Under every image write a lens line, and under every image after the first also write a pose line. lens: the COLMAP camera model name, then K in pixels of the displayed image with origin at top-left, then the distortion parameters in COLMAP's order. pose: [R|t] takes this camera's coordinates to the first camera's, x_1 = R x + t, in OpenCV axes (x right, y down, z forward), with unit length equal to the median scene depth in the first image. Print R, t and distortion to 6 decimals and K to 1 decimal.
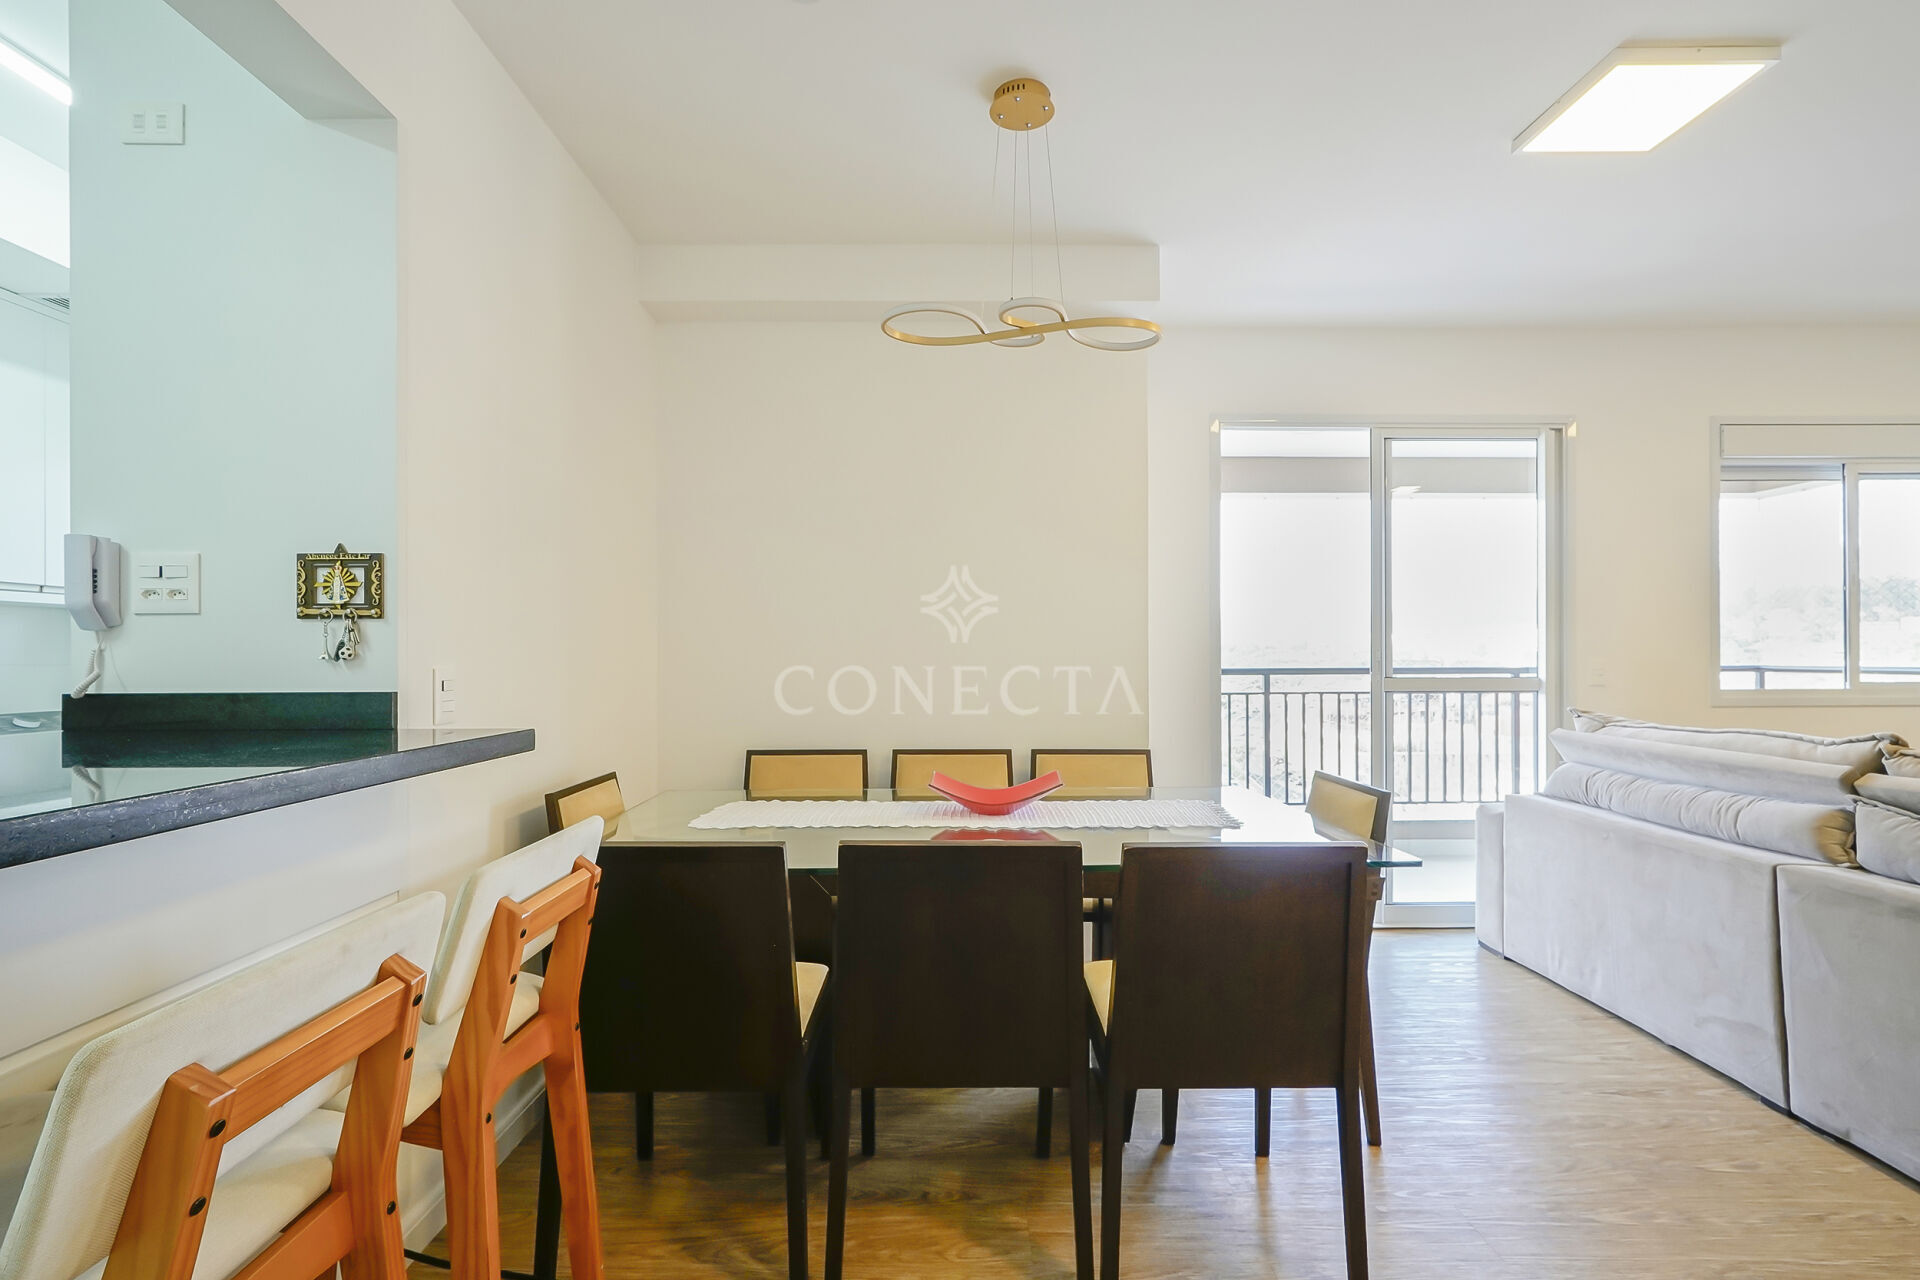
lens RADIAL K [[877.0, 0, 965.0], [0, 877.0, 651.2], [0, 0, 1]] dist [-0.005286, -0.000504]
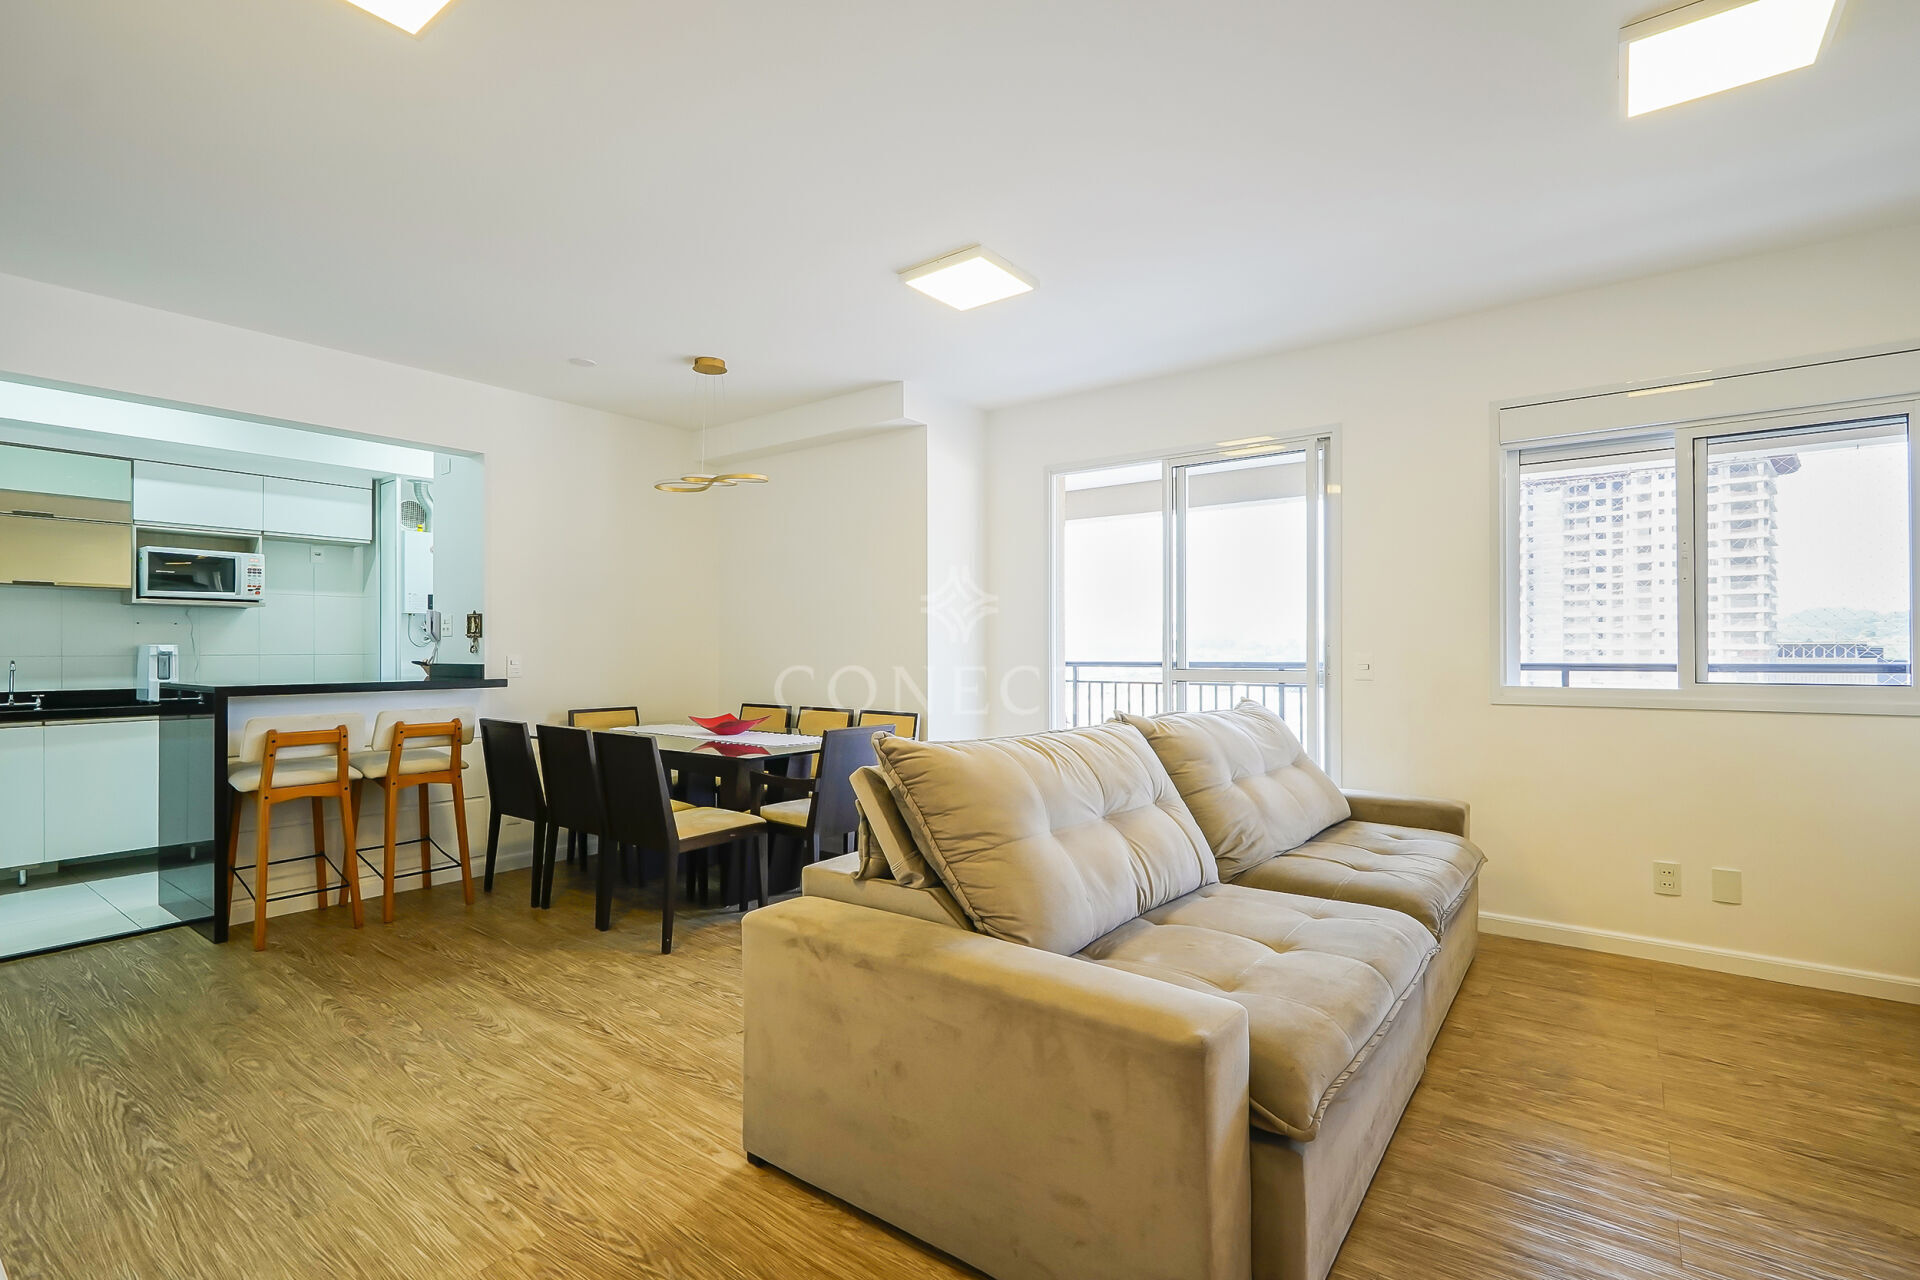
lens RADIAL K [[869.8, 0, 960.0], [0, 869.8, 640.0], [0, 0, 1]] dist [0.000275, 0.000168]
pose [[0.791351, -0.004681, -0.611344, 1.362888], [0.003242, 0.999989, -0.003460, -0.008674], [0.611354, 0.000756, 0.791357, -0.153863]]
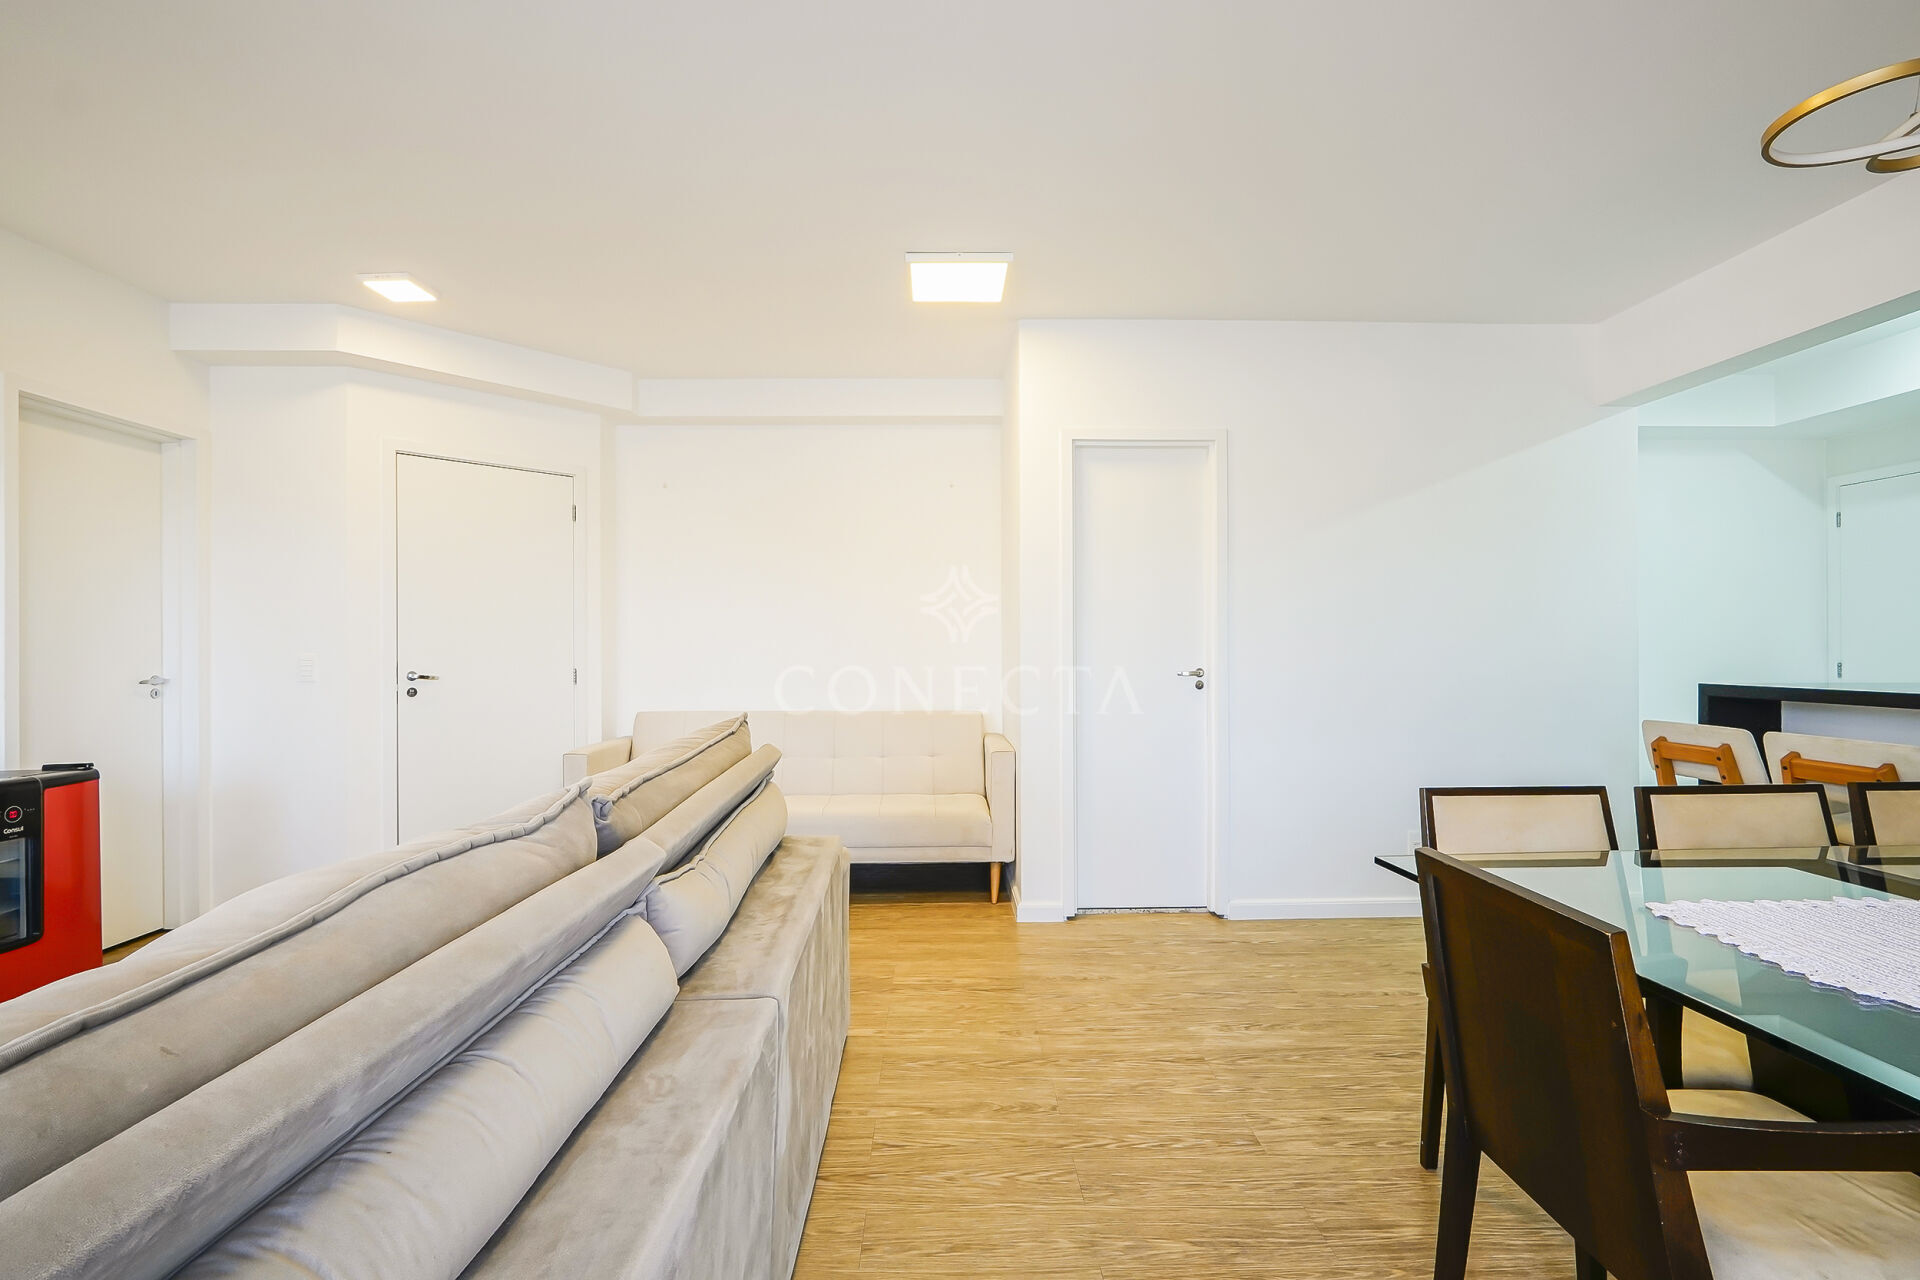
lens RADIAL K [[928.4, 0, 982.5], [0, 928.4, 642.4], [0, 0, 1]] dist [-0.003201, 0.005538]
pose [[-0.999318, 0.004781, -0.036614, 0.671633], [0.004986, 0.999972, -0.005499, 0.001334], [0.036587, -0.005678, -0.999314, 1.310984]]
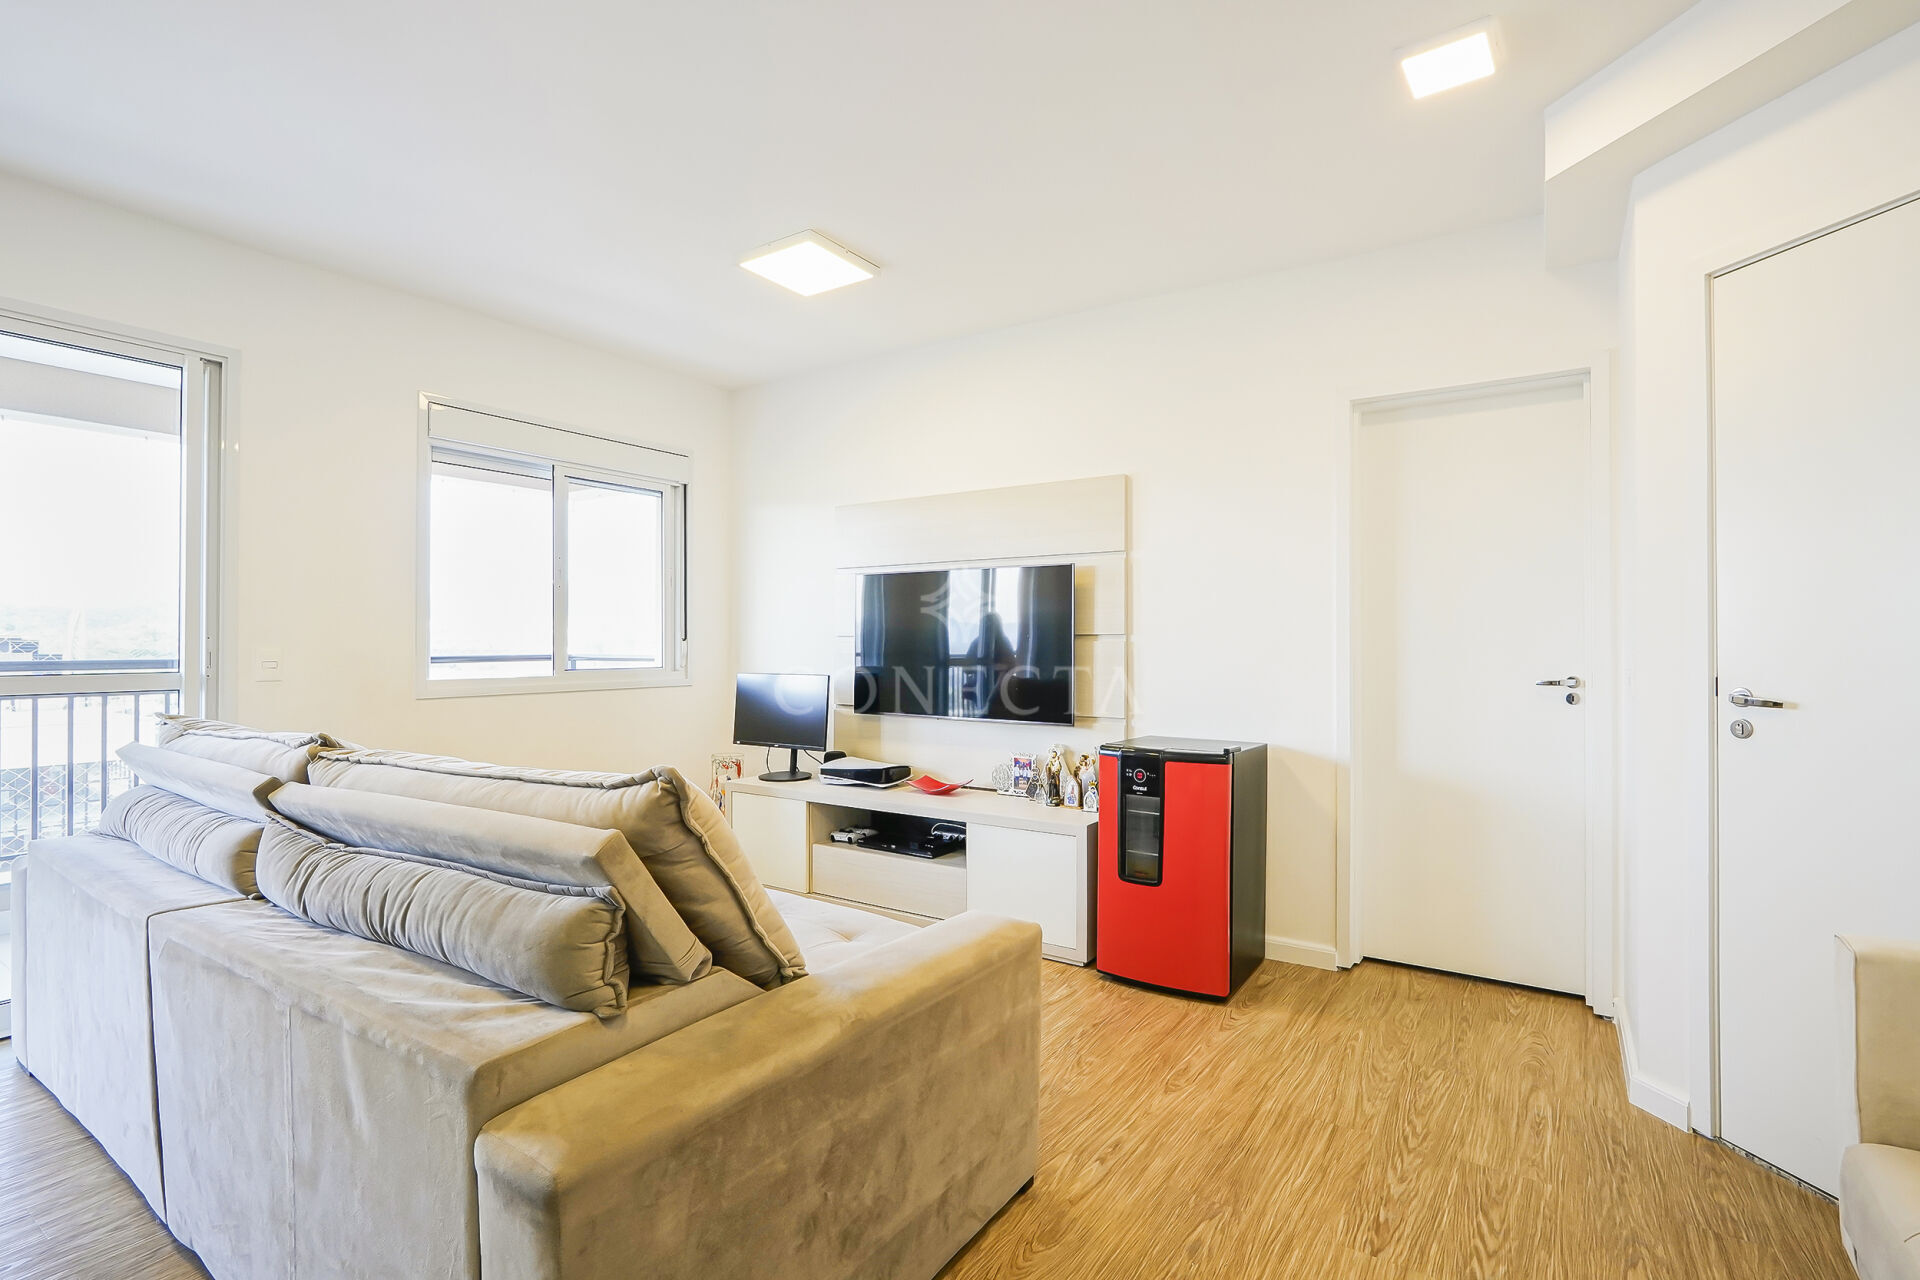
lens RADIAL K [[869.8, 0, 960.0], [0, 869.8, 640.0], [0, 0, 1]] dist [0.000275, 0.000168]
pose [[0.572420, 0.005859, 0.819939, 0.592721], [-0.004768, 0.999981, -0.003816, 0.000392], [-0.819947, -0.001725, 0.572438, -0.021951]]
